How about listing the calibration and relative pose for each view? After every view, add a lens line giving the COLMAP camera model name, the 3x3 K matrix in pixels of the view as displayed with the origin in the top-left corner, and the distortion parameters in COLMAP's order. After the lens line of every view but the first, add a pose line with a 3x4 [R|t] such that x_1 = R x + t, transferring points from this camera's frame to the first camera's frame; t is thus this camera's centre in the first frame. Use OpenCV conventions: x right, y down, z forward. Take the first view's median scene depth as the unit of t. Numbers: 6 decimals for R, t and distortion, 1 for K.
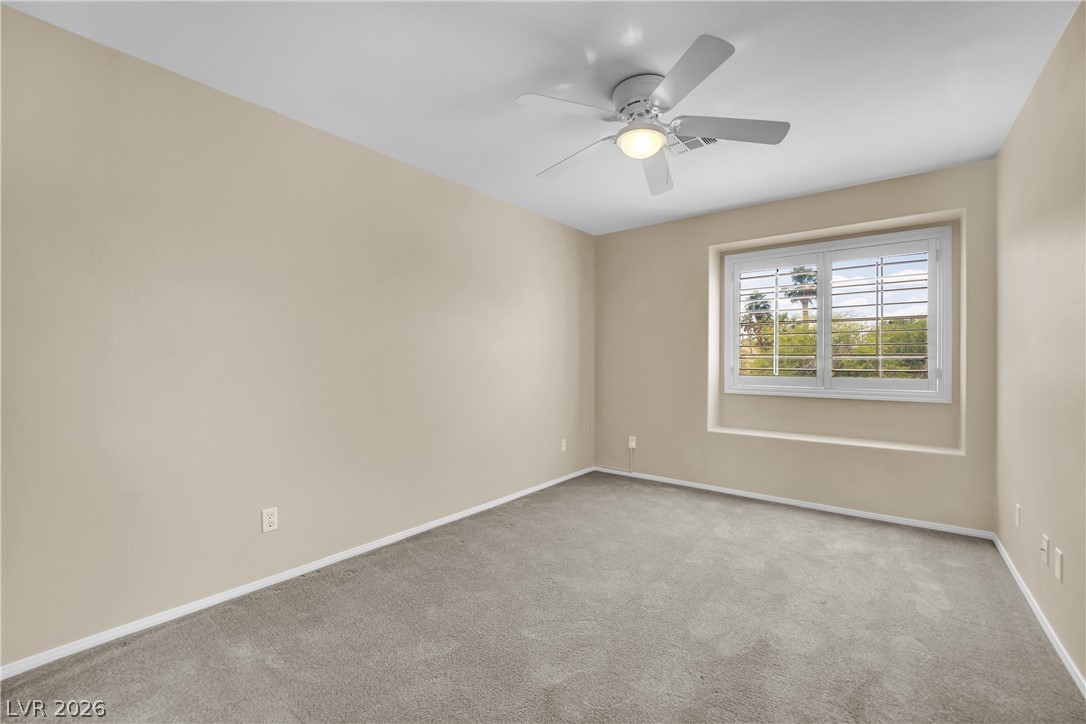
lens RADIAL K [[451.8, 0, 537.2], [0, 451.8, 361.0], [0, 0, 1]] dist [0.000554, -0.000268]
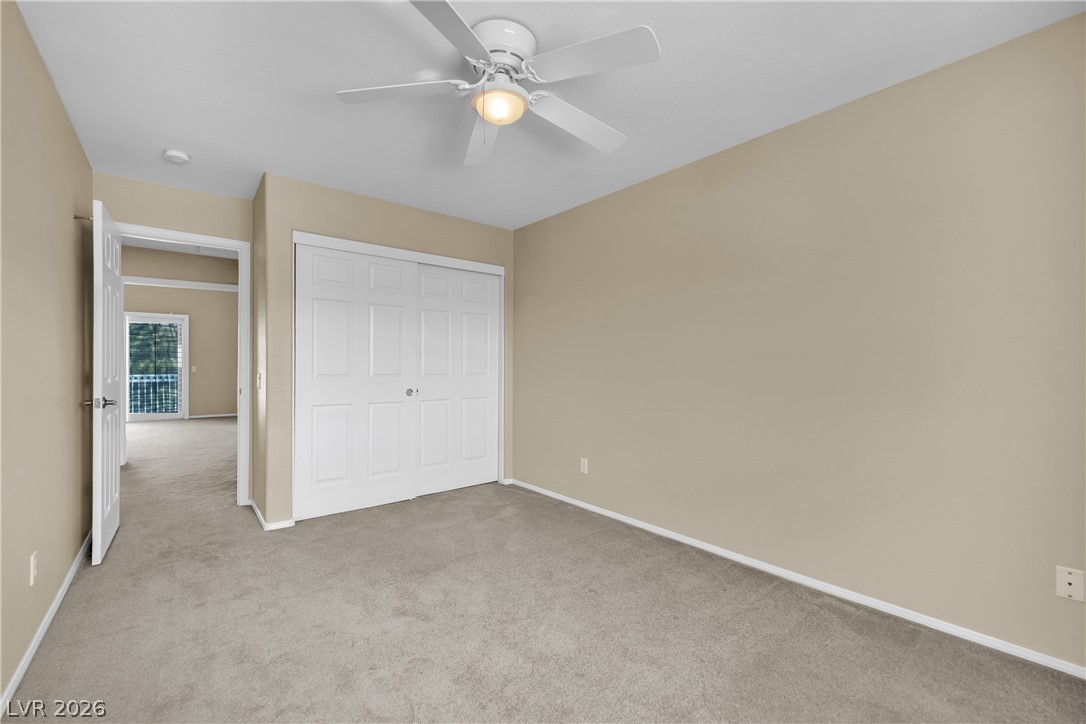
lens RADIAL K [[451.8, 0, 537.2], [0, 451.8, 361.0], [0, 0, 1]] dist [0.000554, -0.000268]
pose [[-0.201219, -0.003272, -0.979541, 0.824836], [0.003803, 0.999984, -0.004121, -0.011081], [0.979539, -0.004554, -0.201203, 0.962251]]
